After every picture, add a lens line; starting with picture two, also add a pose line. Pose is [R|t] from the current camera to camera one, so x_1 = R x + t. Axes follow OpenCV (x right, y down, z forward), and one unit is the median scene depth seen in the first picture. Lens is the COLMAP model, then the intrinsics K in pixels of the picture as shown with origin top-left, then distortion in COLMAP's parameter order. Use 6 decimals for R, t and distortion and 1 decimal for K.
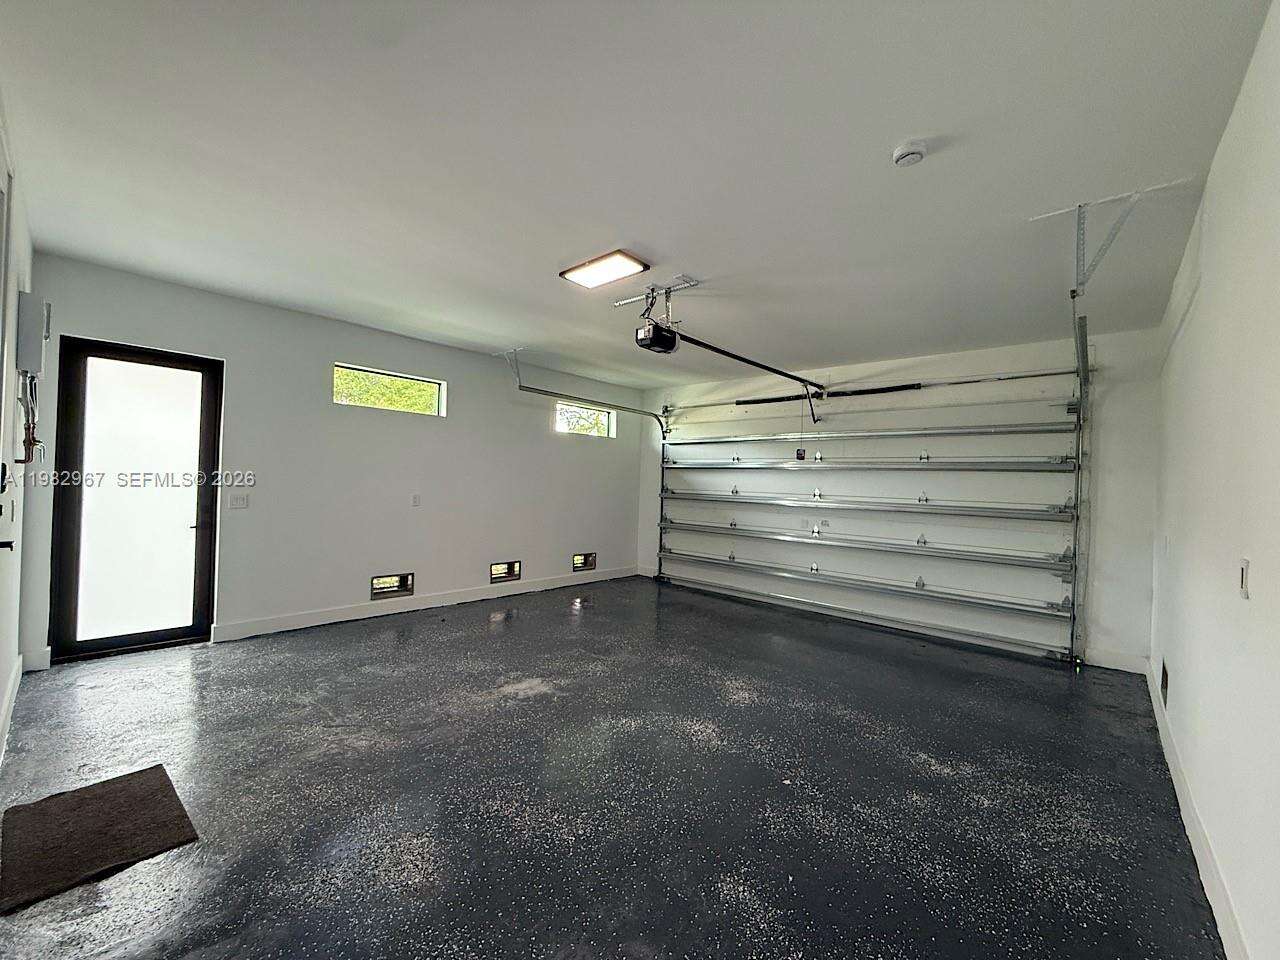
lens RADIAL K [[507.7, 0, 638.2], [0, 507.7, 477.2], [0, 0, 1]] dist [-0.000266, 0.000307]
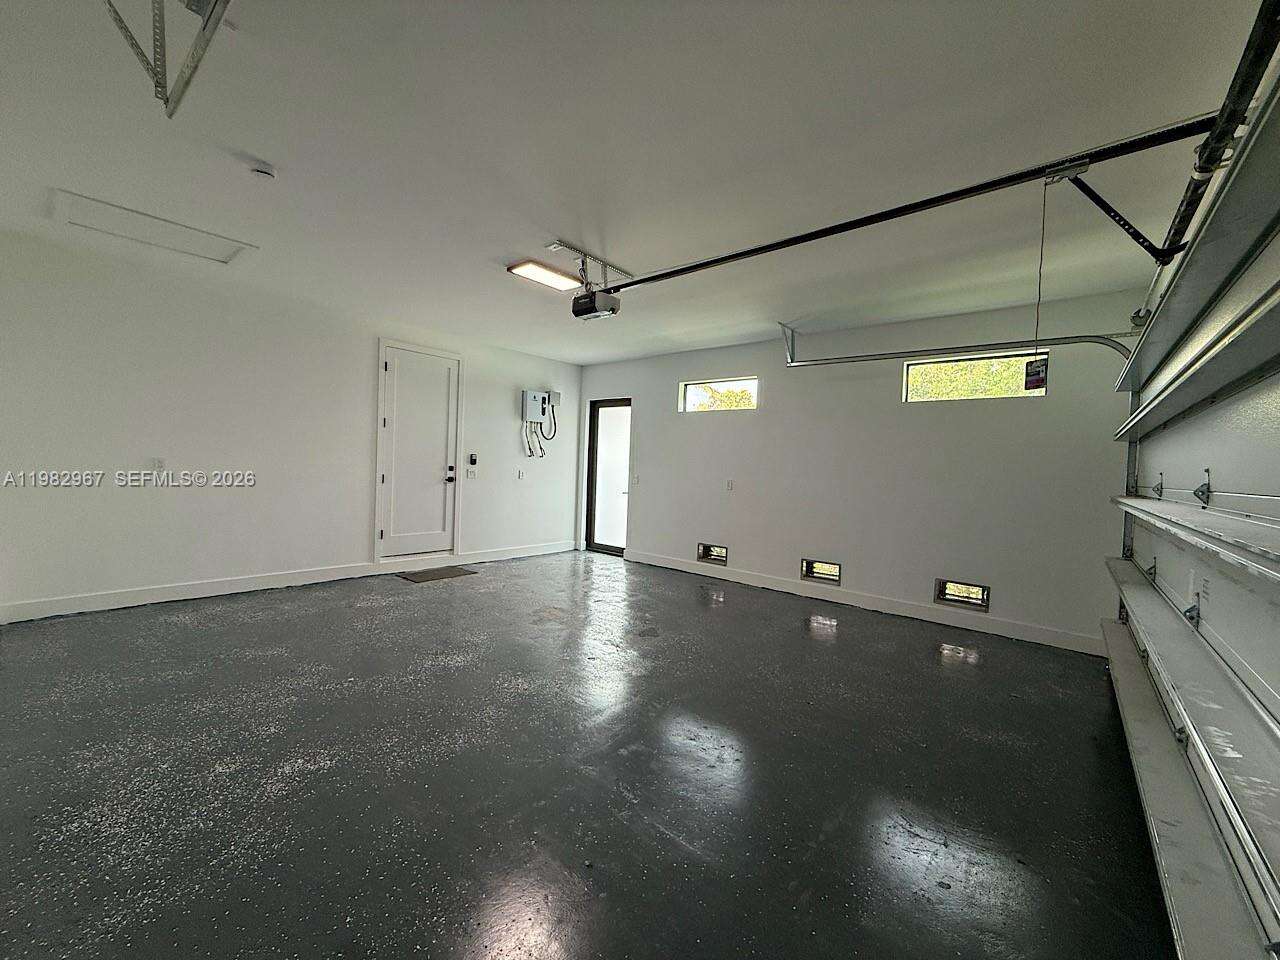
lens RADIAL K [[507.7, 0, 633.3], [0, 507.7, 478.4], [0, 0, 1]] dist [-0.000266, 0.000307]
pose [[0.043258, -0.002558, -0.999061, 0.708521], [-0.026742, 0.999635, -0.003717, 0.040573], [0.998706, 0.026878, 0.043174, 0.732415]]
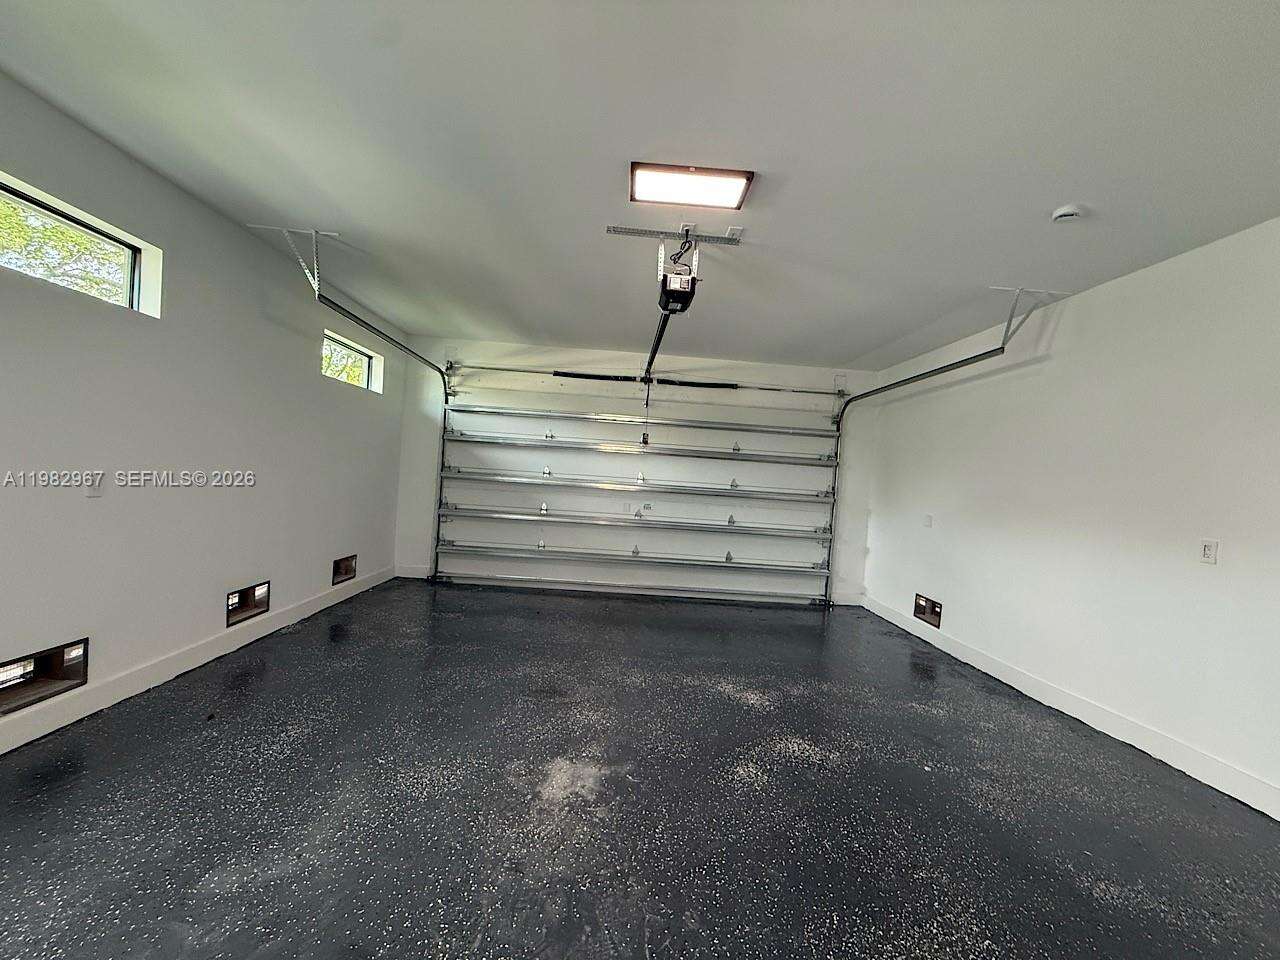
lens RADIAL K [[507.7, 0, 631.5], [0, 507.7, 485.3], [0, 0, 1]] dist [-0.000266, 0.000307]
pose [[0.728724, -0.002030, 0.684804, -0.397932], [-0.050201, 0.997147, 0.056377, -0.009726], [-0.682965, -0.075461, 0.726543, 0.312459]]
